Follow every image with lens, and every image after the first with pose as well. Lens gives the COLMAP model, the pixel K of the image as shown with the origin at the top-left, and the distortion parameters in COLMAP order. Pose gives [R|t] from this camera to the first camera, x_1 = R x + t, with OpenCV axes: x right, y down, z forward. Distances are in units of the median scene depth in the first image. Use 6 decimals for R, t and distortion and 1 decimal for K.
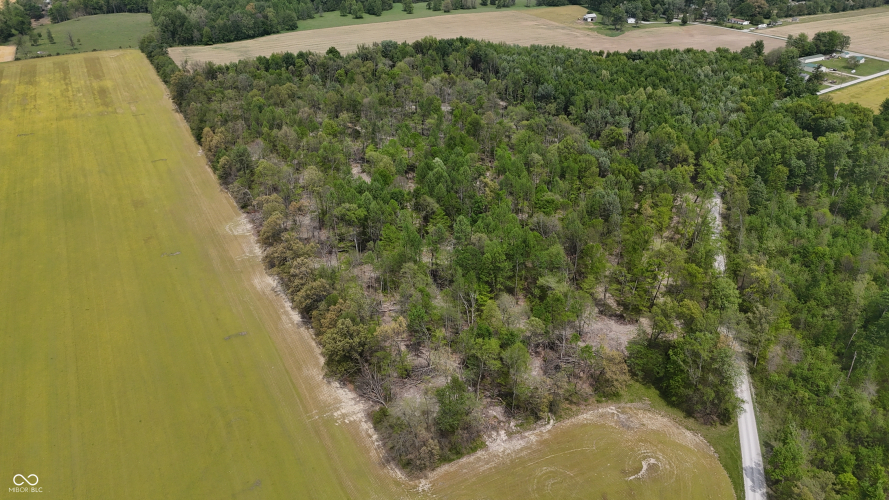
lens RADIAL K [[652.1, 0, 443.8], [0, 652.1, 246.5], [0, 0, 1]] dist [0.073811, -0.061467]
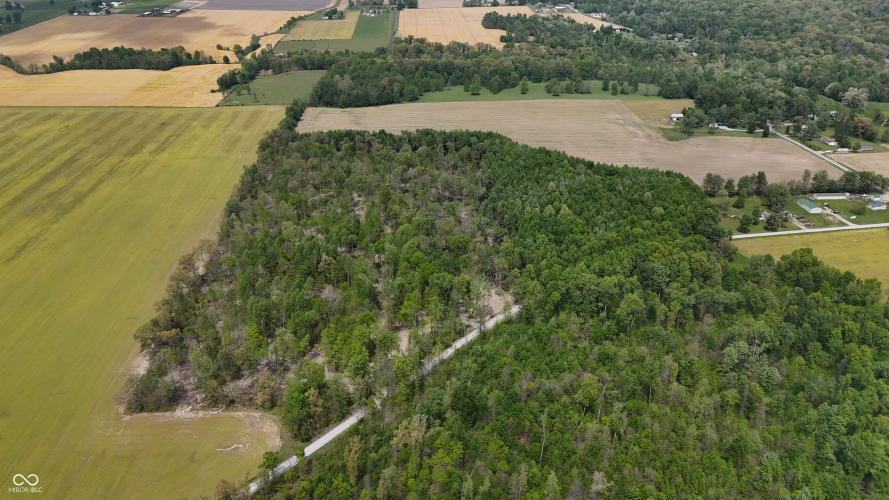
lens RADIAL K [[652.1, 0, 443.8], [0, 652.1, 246.5], [0, 0, 1]] dist [0.073811, -0.061467]
pose [[0.904814, 0.194290, -0.378897, 0.457726], [-0.208917, 0.977930, 0.002564, -0.098239], [0.371033, 0.076838, 0.925435, -0.139187]]
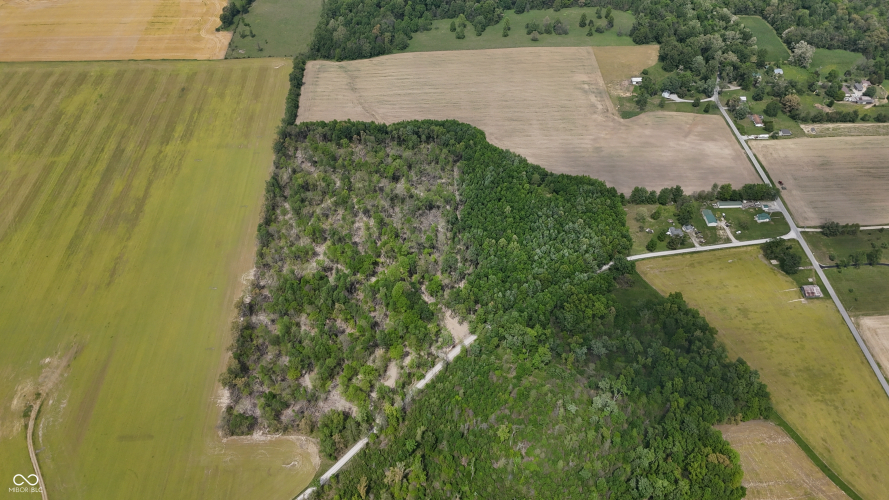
lens RADIAL K [[652.1, 0, 443.8], [0, 652.1, 246.5], [0, 0, 1]] dist [0.073811, -0.061467]
pose [[0.902770, 0.309085, -0.299120, 0.501814], [-0.205514, 0.920874, 0.331293, -0.555156], [0.377850, -0.237609, 0.894859, -0.372658]]
